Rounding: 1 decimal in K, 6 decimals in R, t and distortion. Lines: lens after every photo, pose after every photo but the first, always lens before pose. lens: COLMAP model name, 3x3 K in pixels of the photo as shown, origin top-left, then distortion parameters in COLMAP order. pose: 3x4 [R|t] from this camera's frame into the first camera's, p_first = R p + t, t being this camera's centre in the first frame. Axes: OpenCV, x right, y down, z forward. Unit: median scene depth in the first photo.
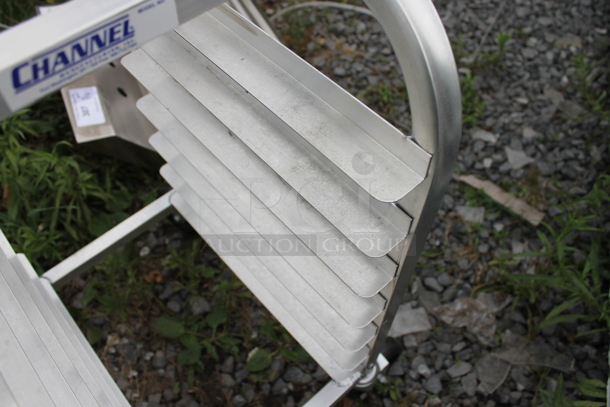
lens RADIAL K [[519.7, 0, 305.0], [0, 519.7, 203.5], [0, 0, 1]] dist [-0.168191, 0.134667]
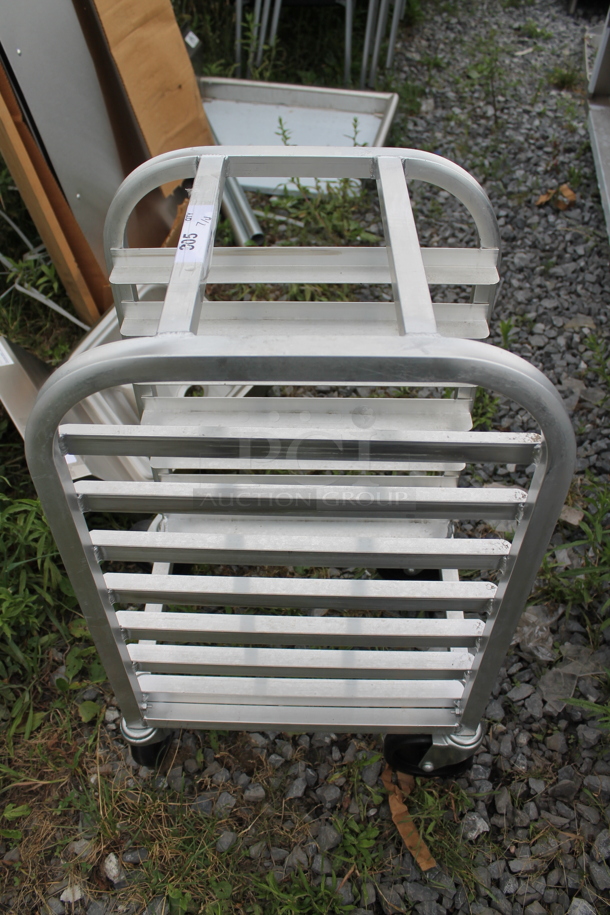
lens RADIAL K [[779.6, 0, 305.0], [0, 779.6, 457.5], [0, 0, 1]] dist [-0.168191, 0.134667]
pose [[0.989575, -0.109546, 0.093489, -0.108669], [0.125286, 0.974957, -0.183745, 0.101567], [-0.071019, 0.193542, 0.978518, -0.258307]]
